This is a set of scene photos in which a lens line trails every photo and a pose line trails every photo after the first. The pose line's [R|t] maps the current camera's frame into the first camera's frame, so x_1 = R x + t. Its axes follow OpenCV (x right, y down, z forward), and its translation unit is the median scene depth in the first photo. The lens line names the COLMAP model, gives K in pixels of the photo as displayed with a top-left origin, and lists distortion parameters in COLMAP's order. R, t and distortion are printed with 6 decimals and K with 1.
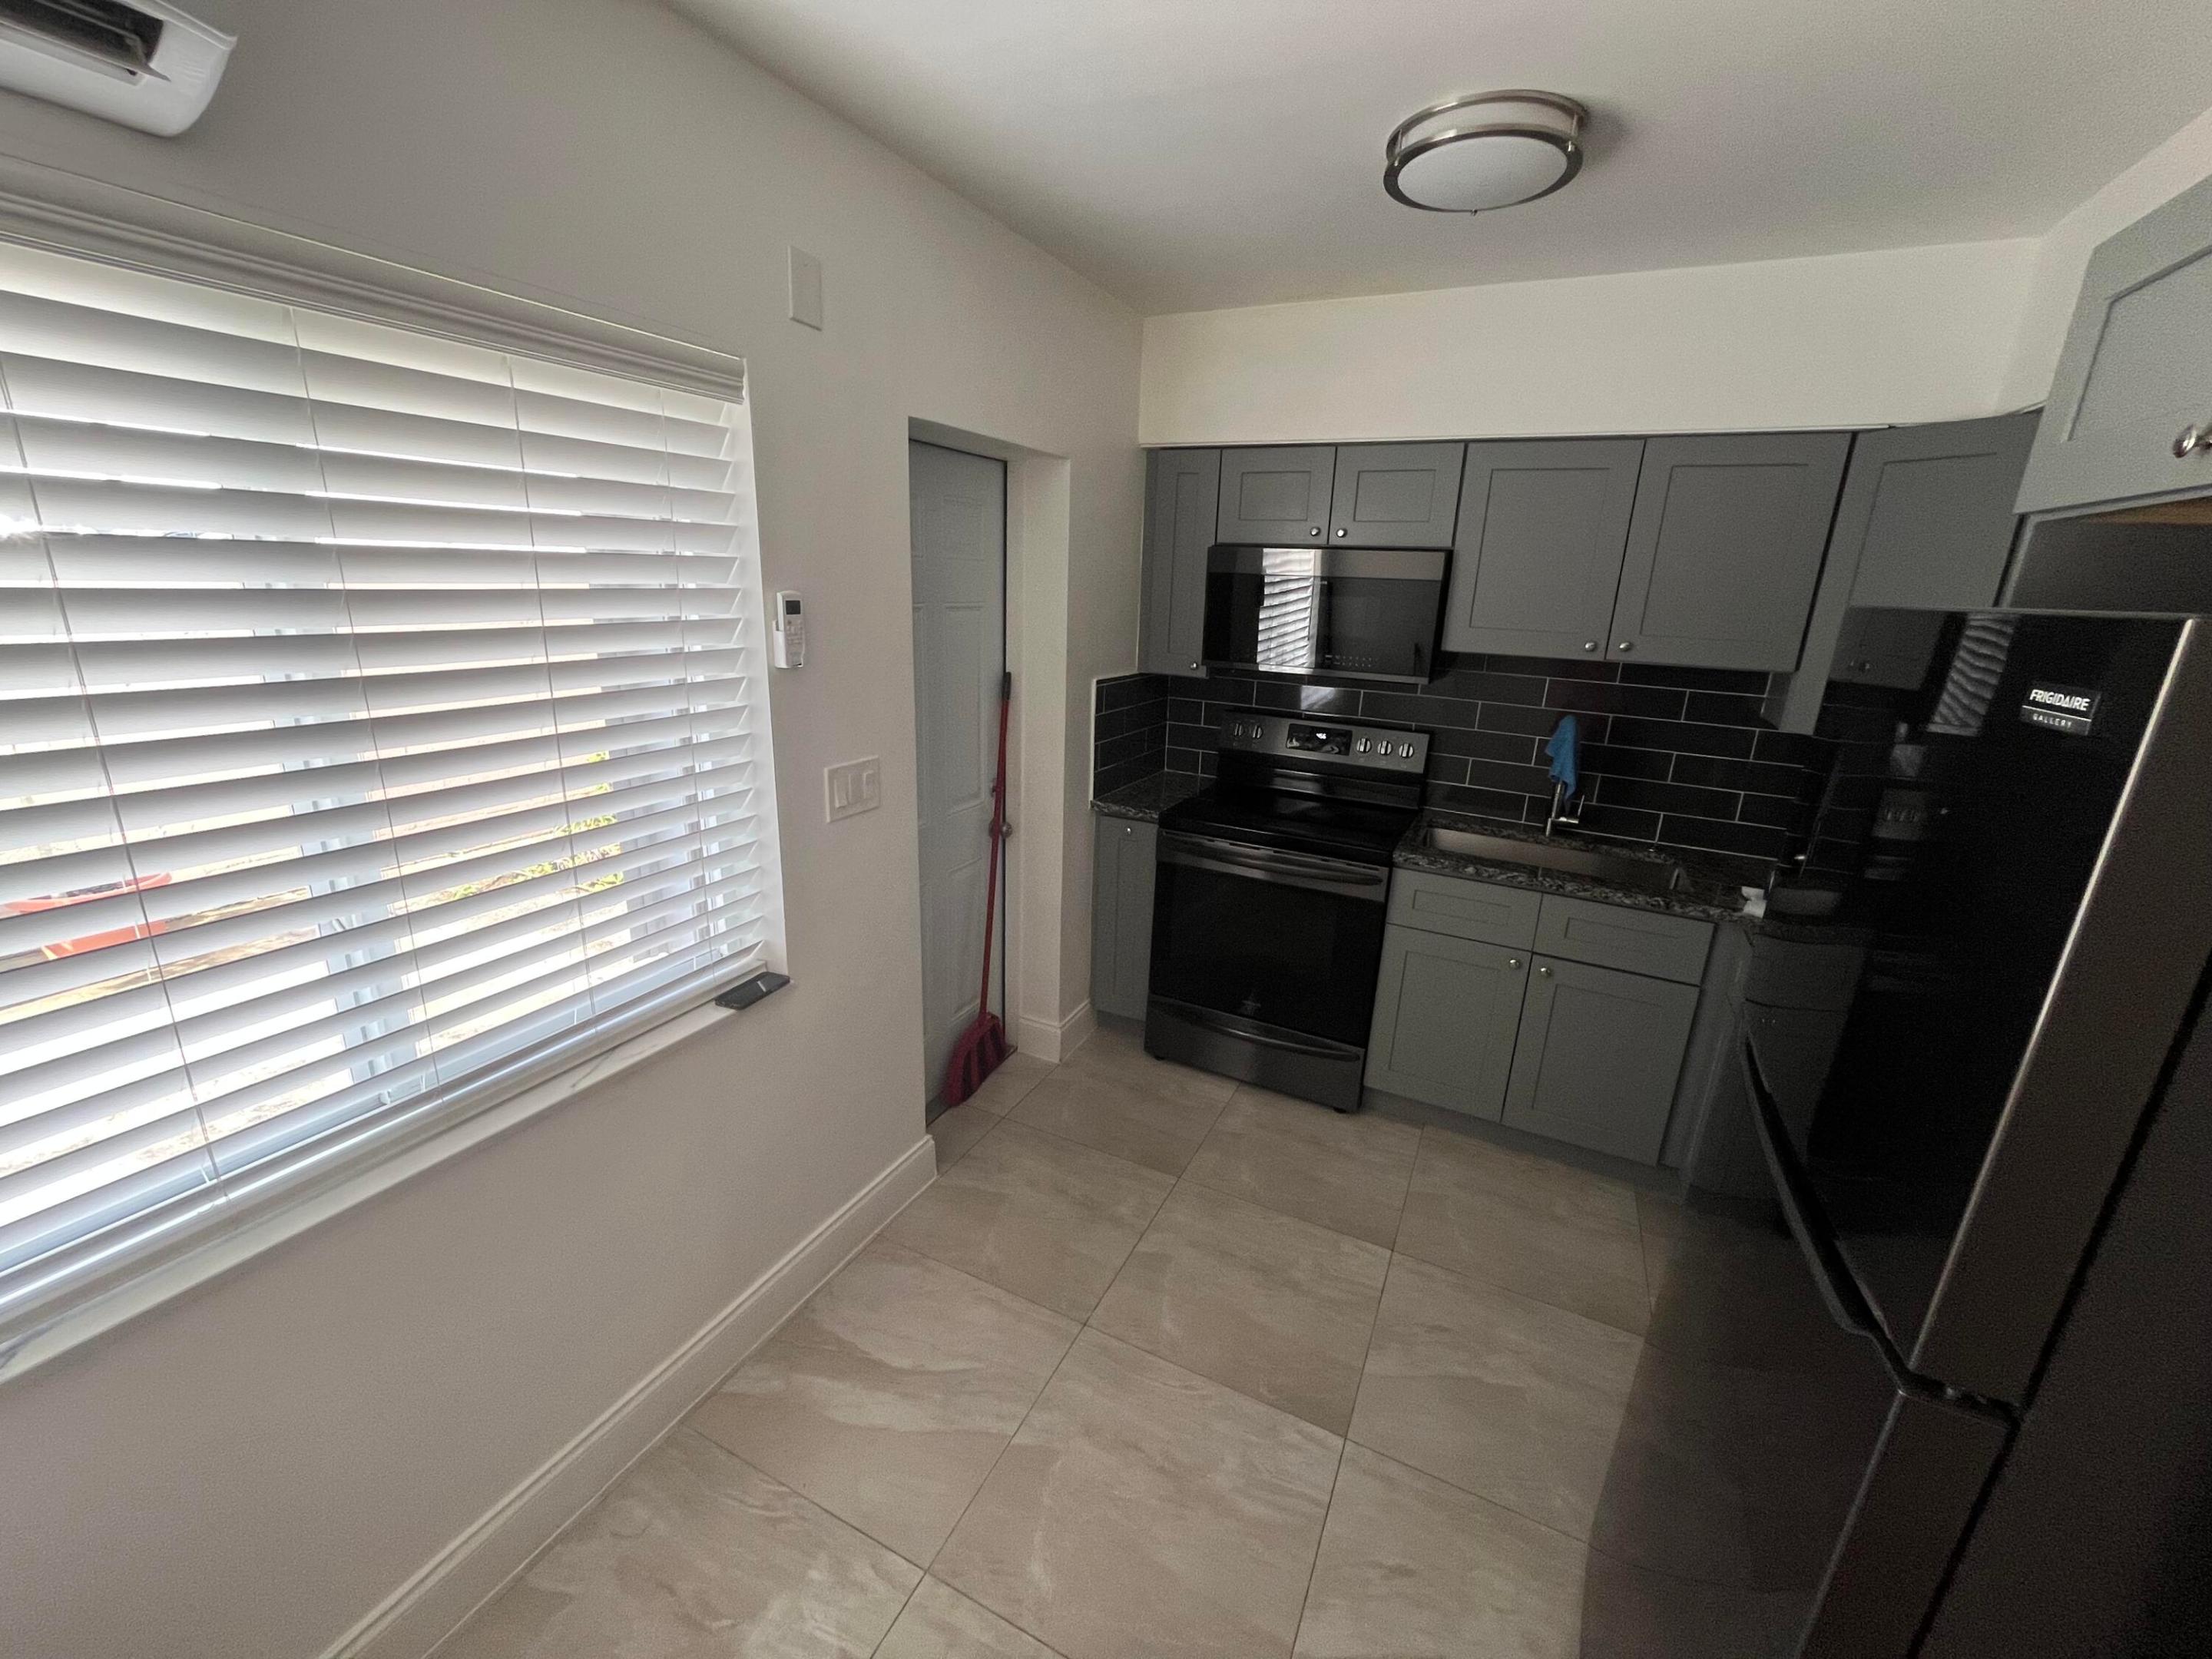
lens RADIAL K [[893.6, 0, 1105.7], [0, 893.6, 843.3], [0, 0, 1]] dist [-0.011157, -0.000562]
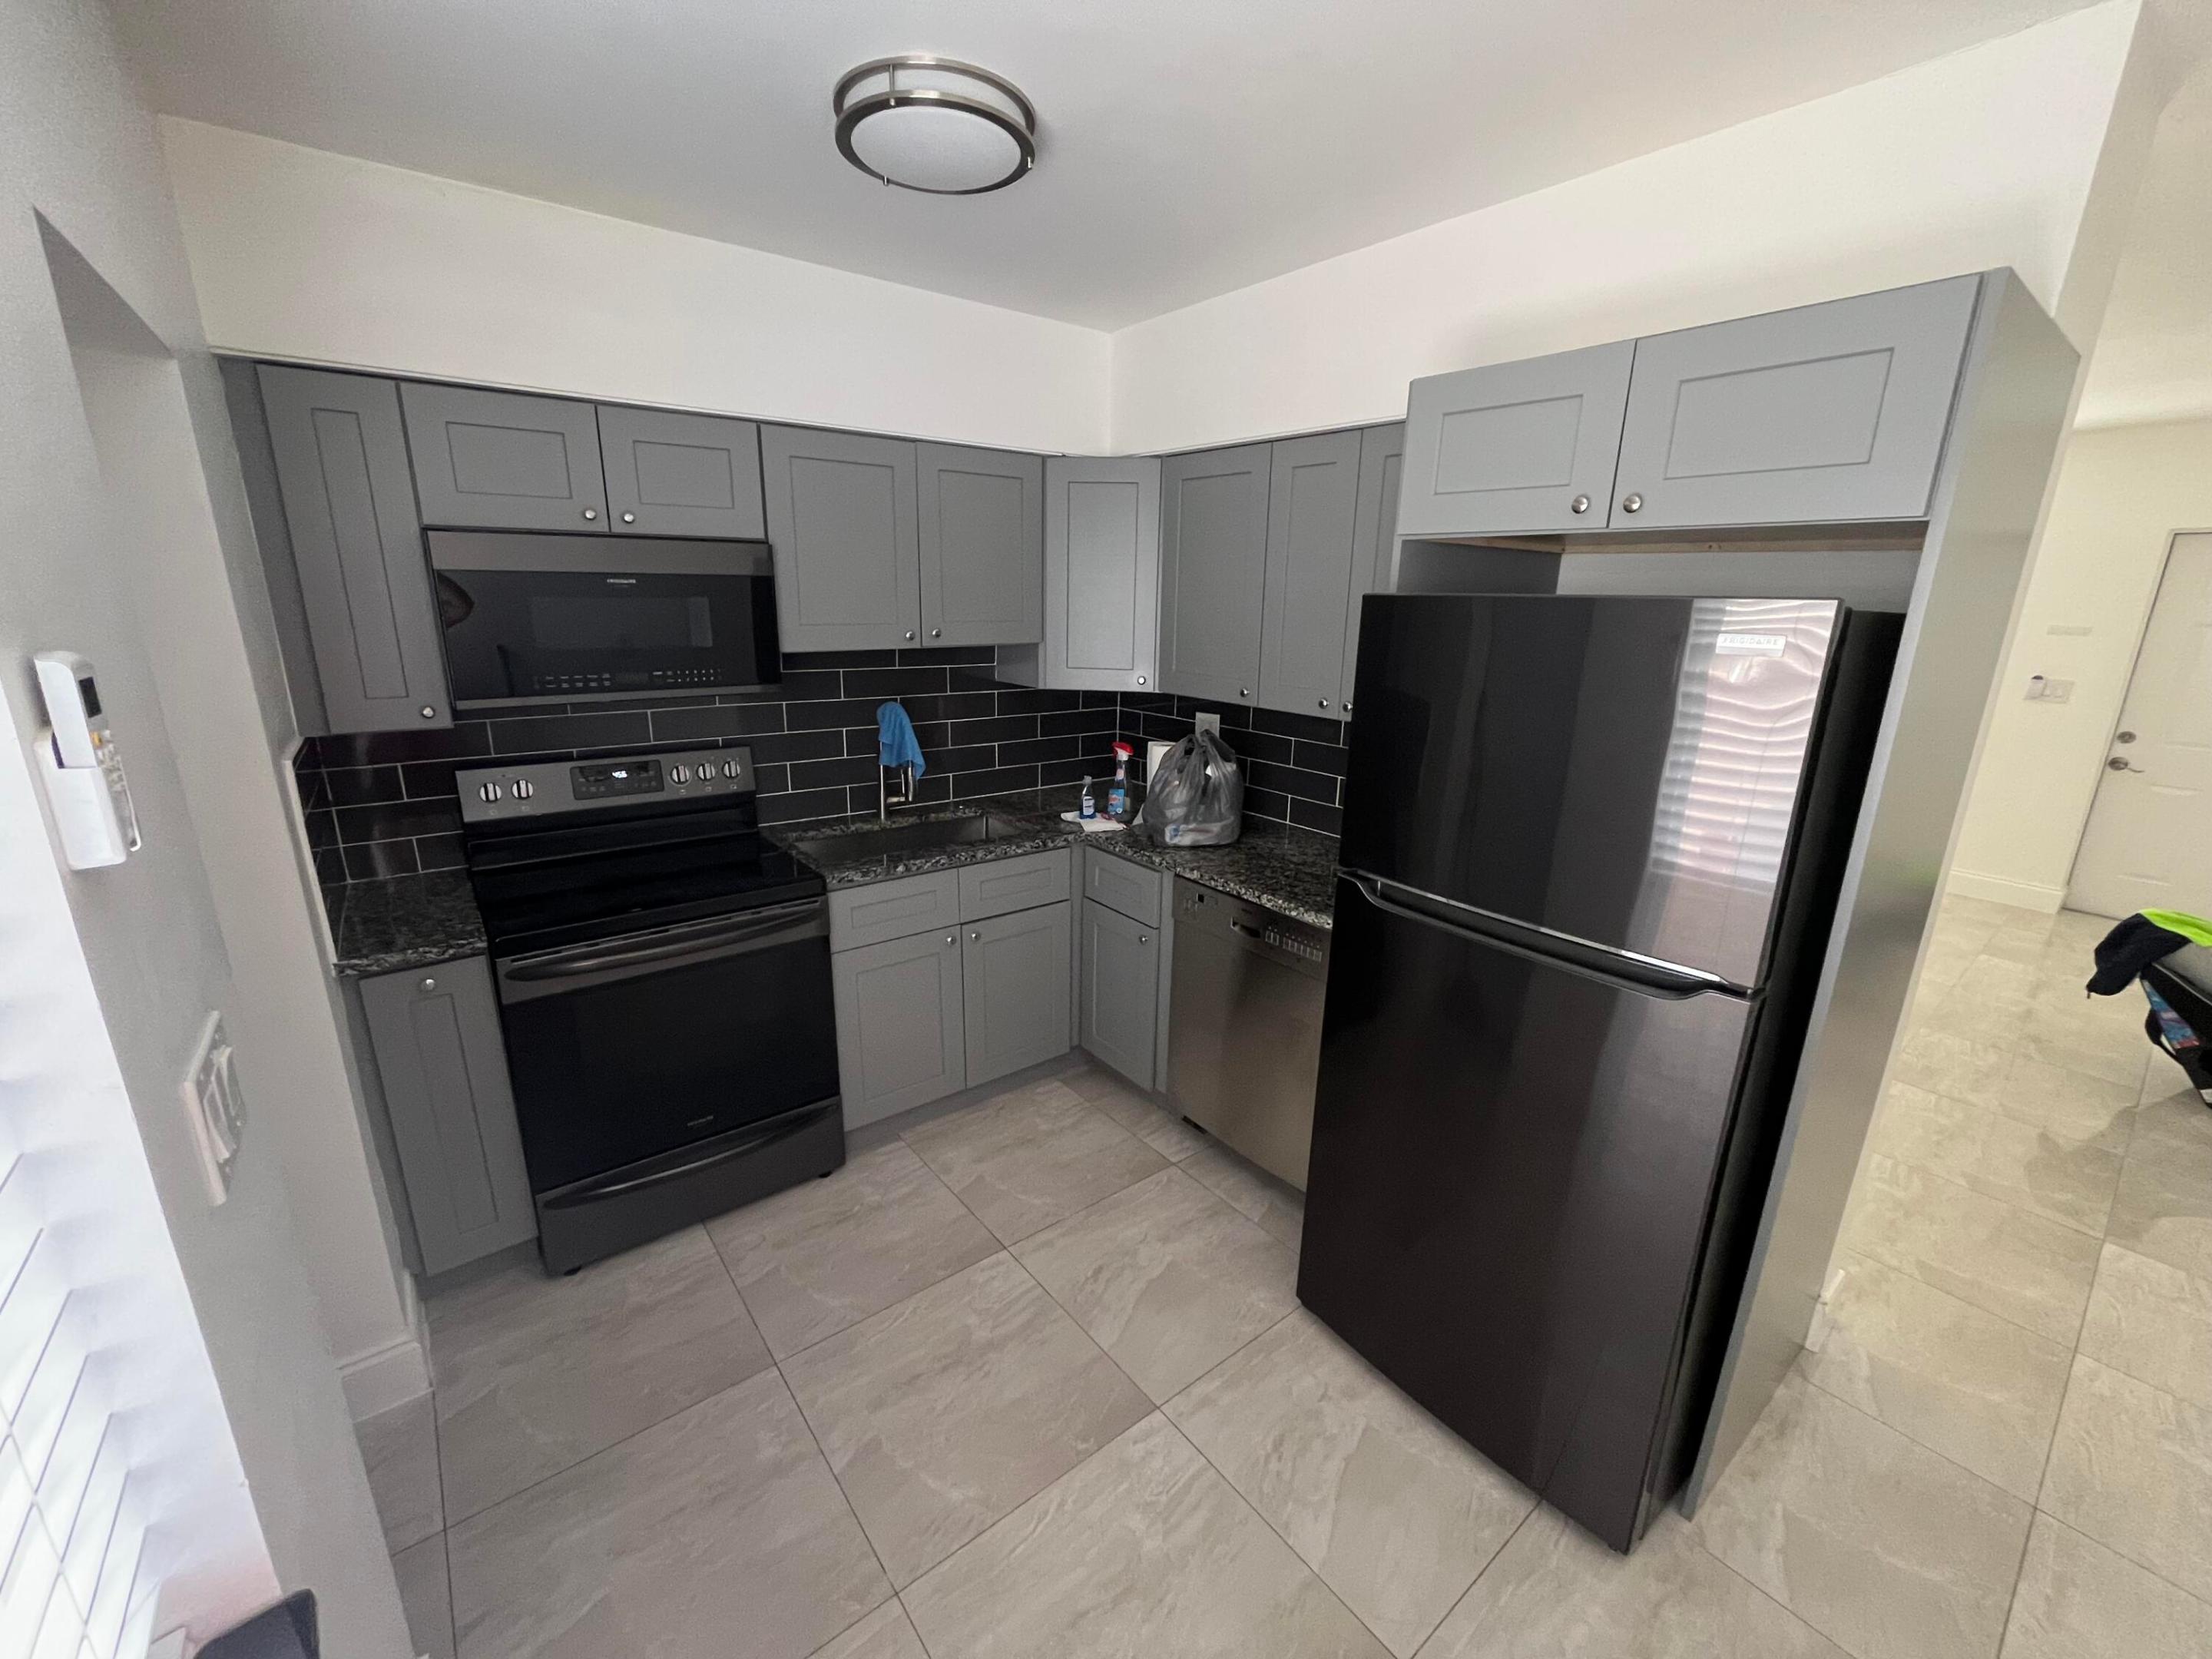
lens RADIAL K [[893.6, 0, 1099.1], [0, 893.6, 837.9], [0, 0, 1]] dist [-0.011157, -0.000562]
pose [[0.421404, -0.270030, 0.865738, -0.336318], [0.262163, 0.950155, 0.168750, -0.108604], [-0.868153, 0.155852, 0.471191, 0.329550]]
